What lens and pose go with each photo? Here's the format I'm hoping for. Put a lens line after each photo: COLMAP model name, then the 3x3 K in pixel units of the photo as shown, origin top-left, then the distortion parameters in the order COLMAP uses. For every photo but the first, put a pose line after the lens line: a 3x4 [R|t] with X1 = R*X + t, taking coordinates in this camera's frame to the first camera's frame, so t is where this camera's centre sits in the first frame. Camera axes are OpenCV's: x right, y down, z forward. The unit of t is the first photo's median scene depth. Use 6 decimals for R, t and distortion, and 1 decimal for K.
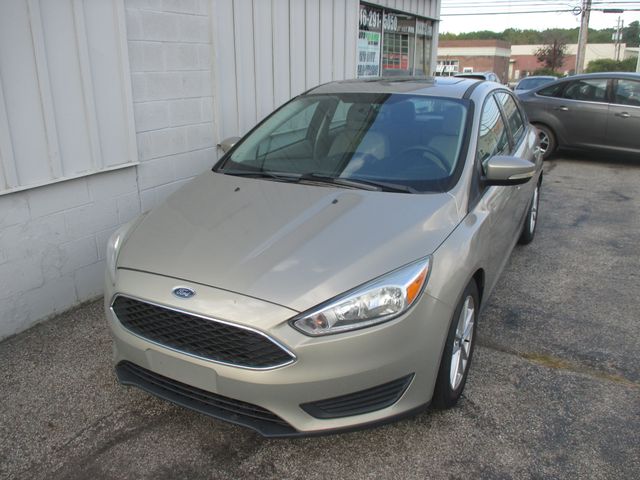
lens RADIAL K [[529.1, 0, 320.7], [0, 529.1, 239.7], [0, 0, 1]] dist [-0.031298, -0.015295]
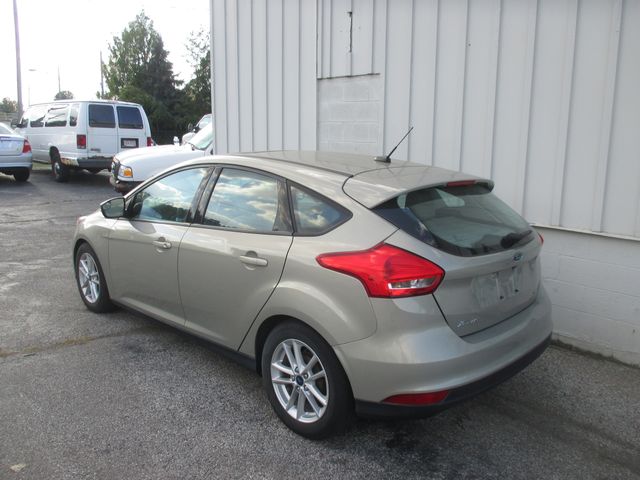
lens RADIAL K [[529.1, 0, 319.1], [0, 529.1, 240.4], [0, 0, 1]] dist [-0.031298, -0.015295]
pose [[-0.295904, 0.187076, -0.936719, 1.140043], [-0.314631, 0.906824, 0.280496, -0.461334], [0.901913, 0.377721, -0.209473, 1.348732]]
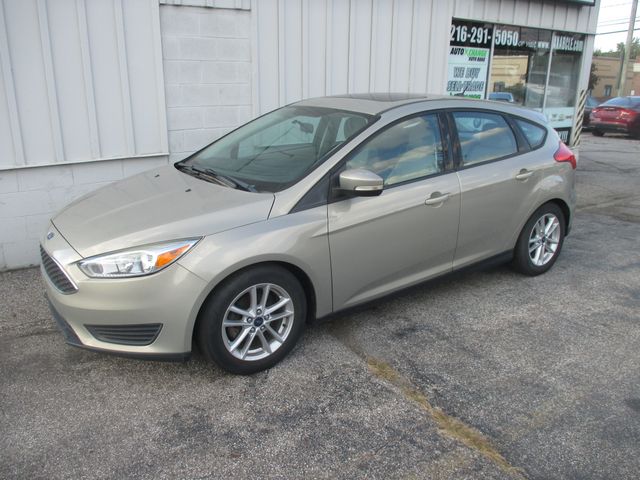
lens RADIAL K [[529.1, 0, 320.7], [0, 529.1, 240.7], [0, 0, 1]] dist [-0.031298, -0.015295]
pose [[0.891731, 0.147767, -0.427761, 0.557688], [-0.154611, 0.987794, 0.018918, -0.016194], [0.425336, 0.049267, 0.903694, -0.002456]]
